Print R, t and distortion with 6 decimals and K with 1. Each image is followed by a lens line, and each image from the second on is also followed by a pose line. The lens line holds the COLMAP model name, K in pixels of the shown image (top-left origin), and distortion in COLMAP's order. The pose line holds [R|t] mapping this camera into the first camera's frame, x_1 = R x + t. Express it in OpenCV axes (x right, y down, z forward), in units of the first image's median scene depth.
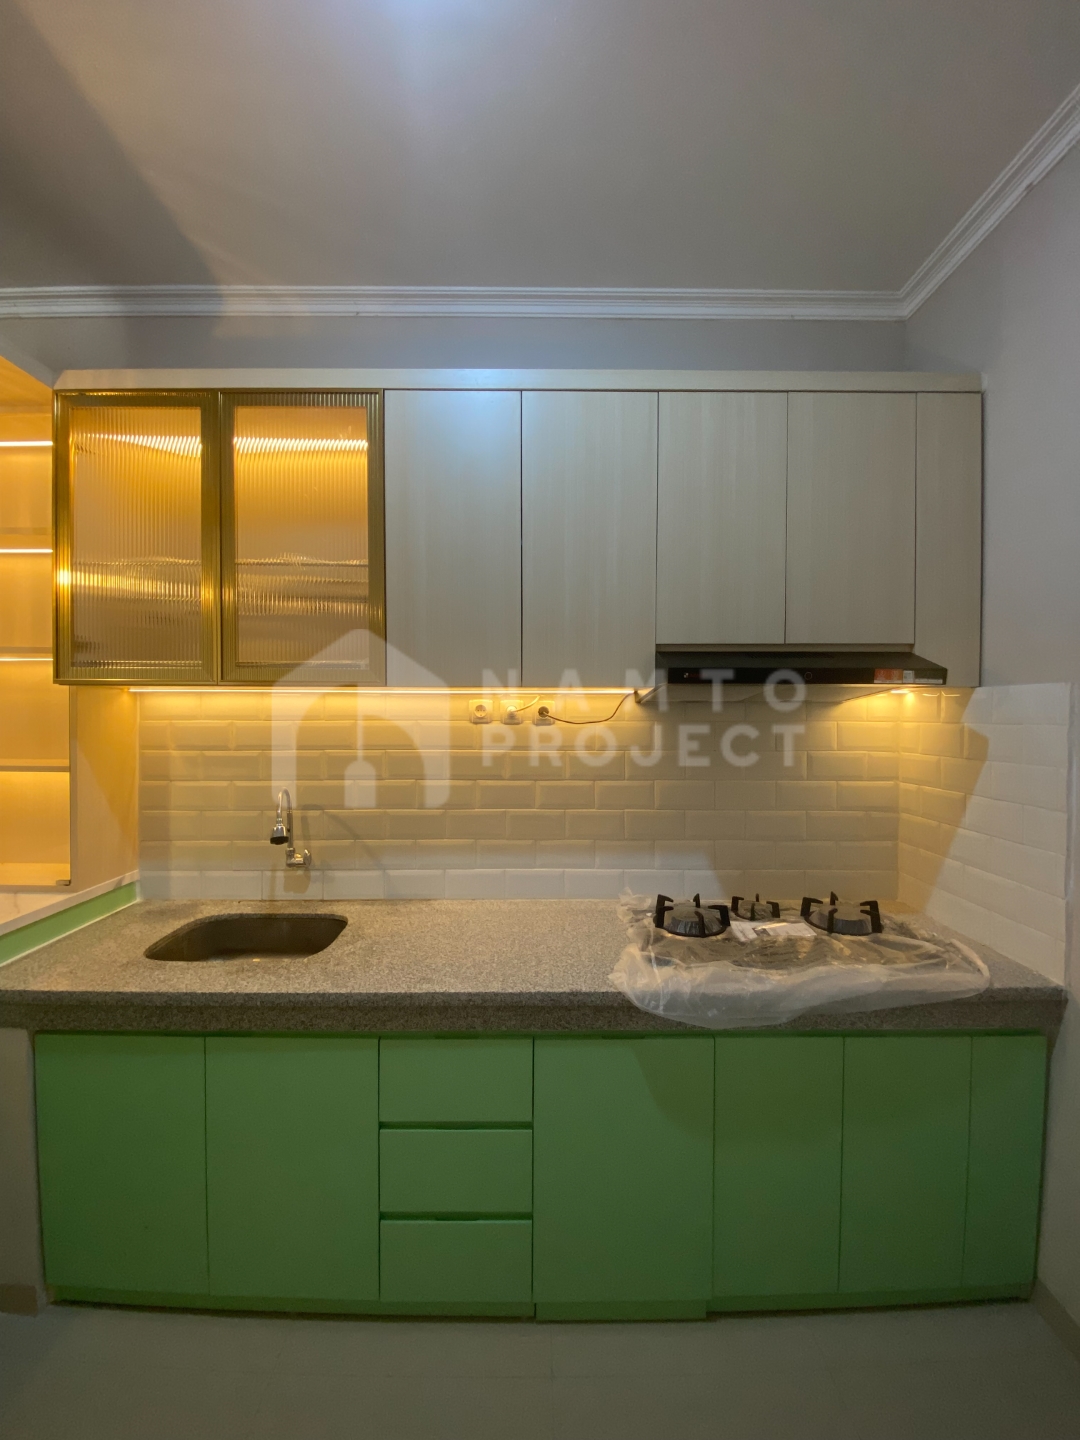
lens RADIAL K [[587.4, 0, 542.4], [0, 587.4, 716.5], [0, 0, 1]] dist [0.018523, -0.021579]
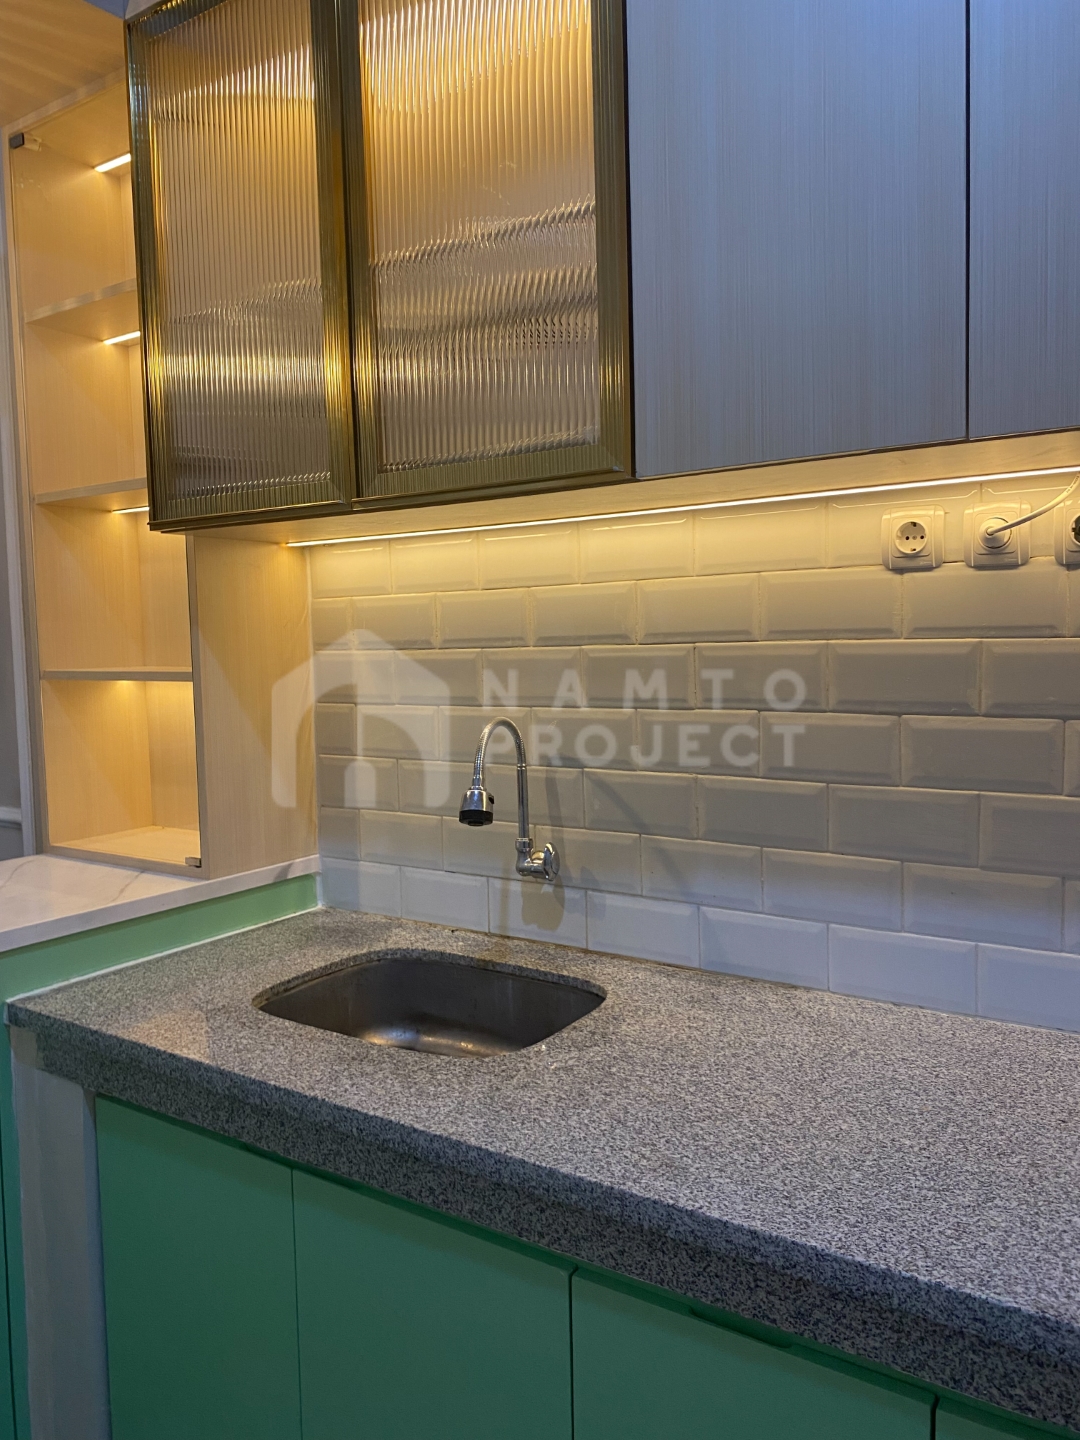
lens RADIAL K [[1101.2, 0, 538.6], [0, 1101.2, 714.9], [0, 0, 1]] dist [0.003795, -0.011422]
pose [[0.822634, 0.018885, -0.568258, 0.130214], [0.021387, 0.997713, 0.064119, 0.065279], [0.568169, -0.064900, 0.820349, 0.278312]]
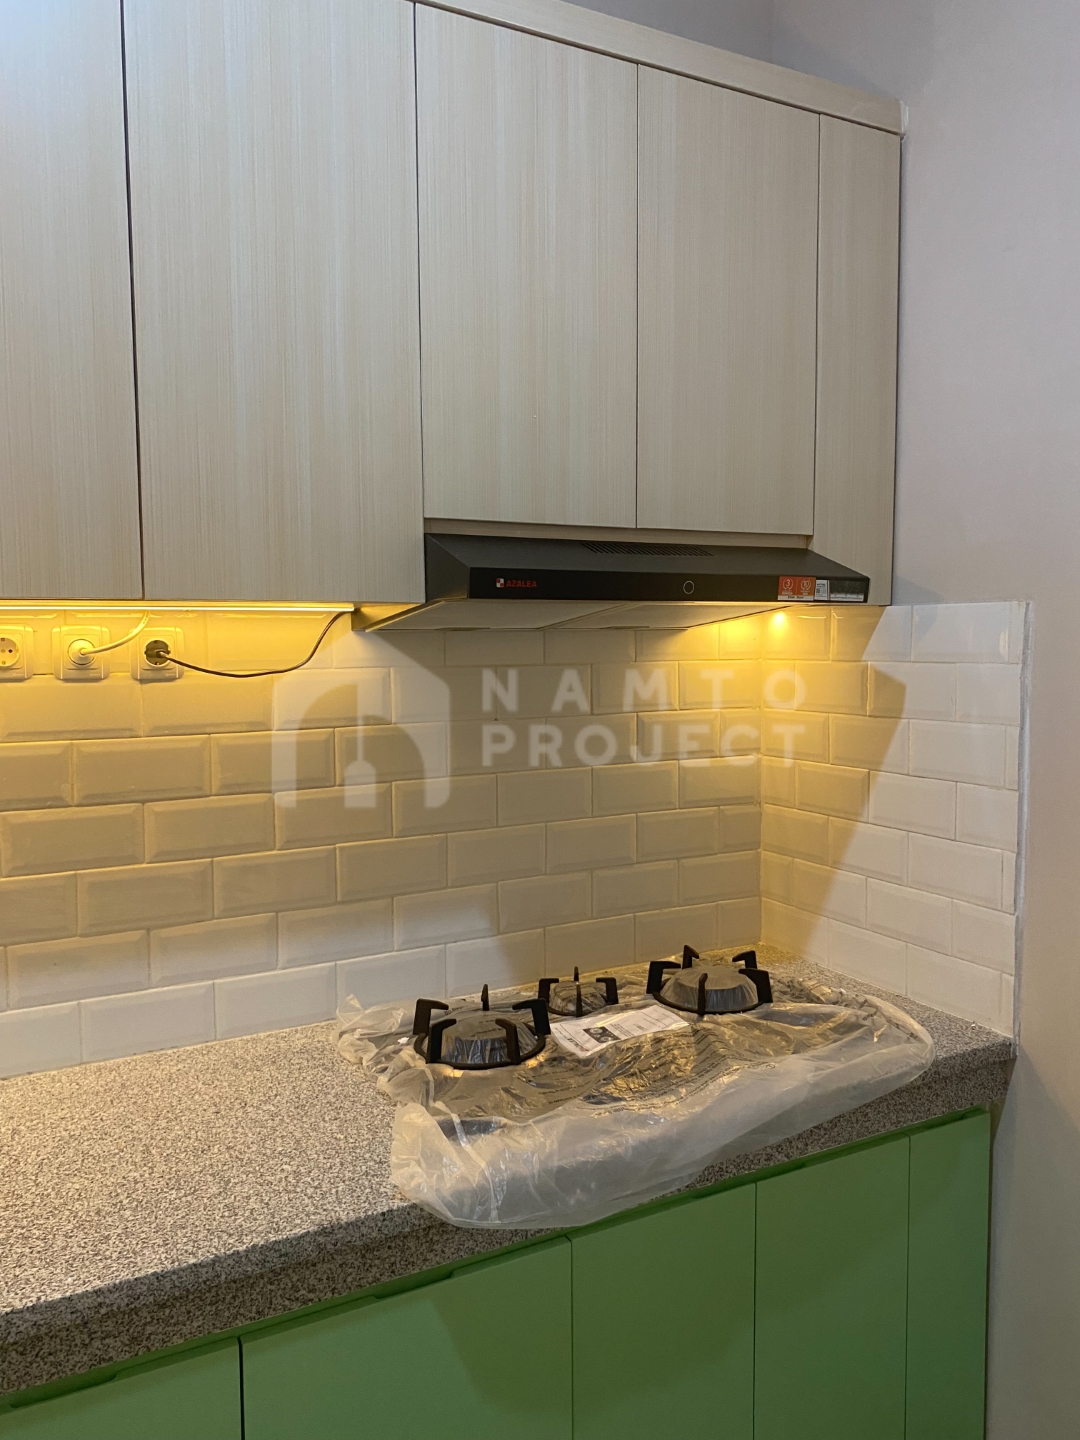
lens RADIAL K [[1103.5, 0, 560.5], [0, 1103.5, 716.5], [0, 0, 1]] dist [0.019204, -0.025148]
pose [[0.881618, -0.044011, 0.469908, -0.151605], [0.012348, 0.997453, 0.070255, -0.017706], [-0.471803, -0.056136, 0.879915, 0.091549]]
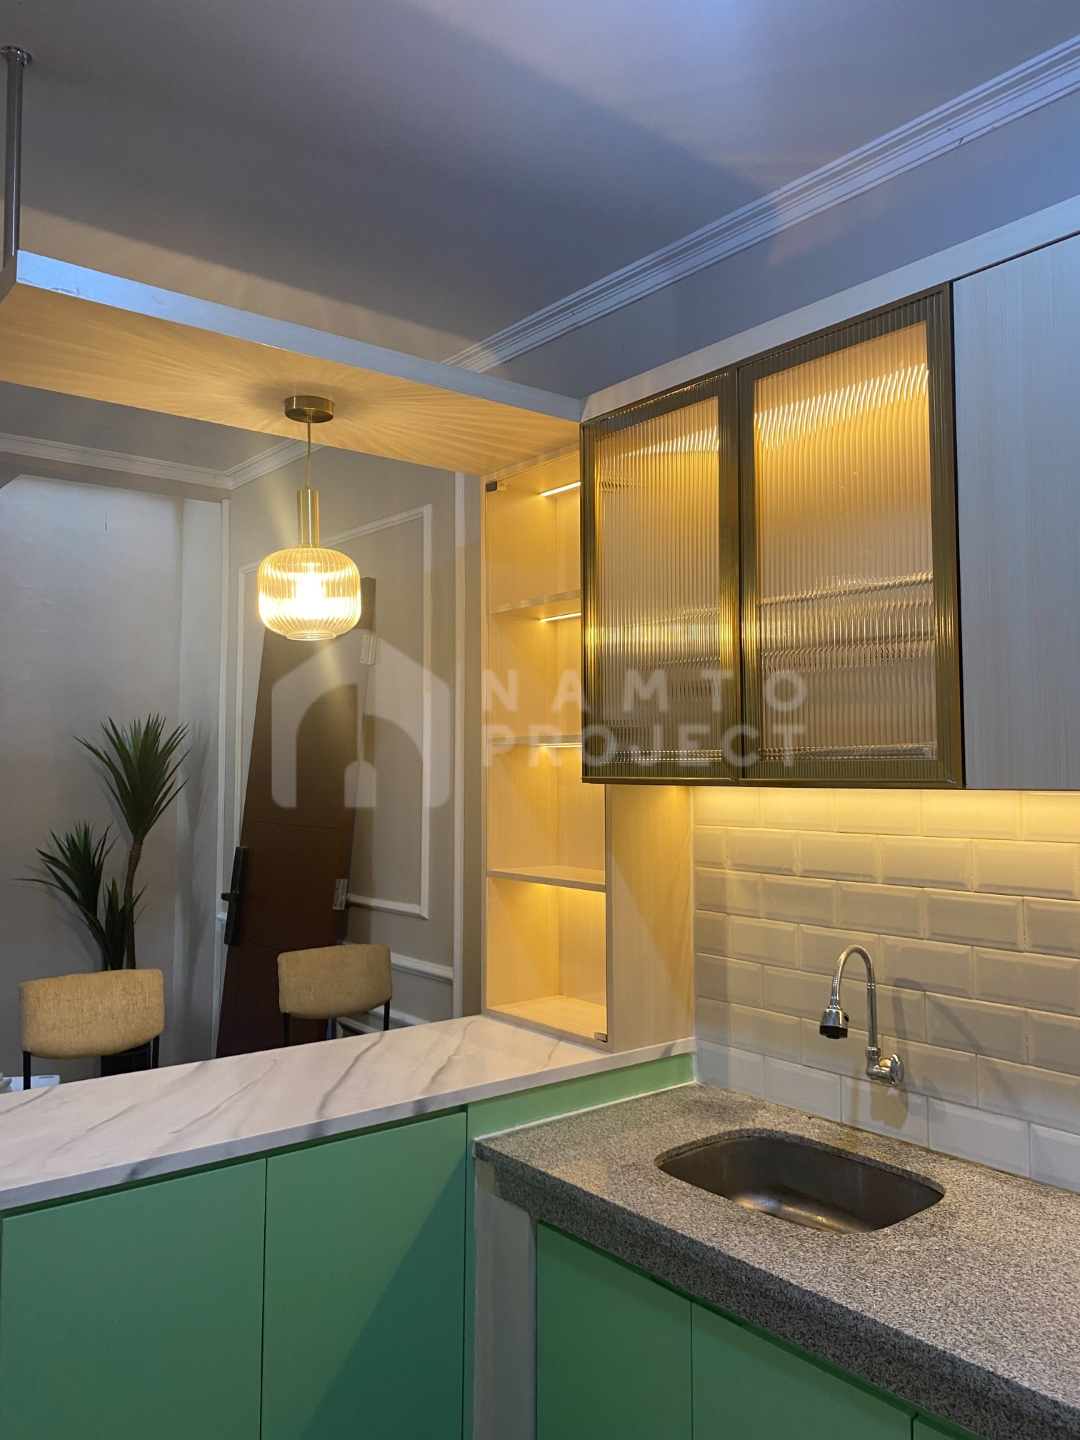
lens RADIAL K [[1105.0, 0, 553.9], [0, 1105.0, 711.7], [0, 0, 1]] dist [0.008665, -0.002671]
pose [[0.628200, -0.046048, -0.776688, 0.303810], [-0.000769, 0.998210, -0.059803, -0.060273], [0.778052, 0.038166, 0.627040, 0.020490]]
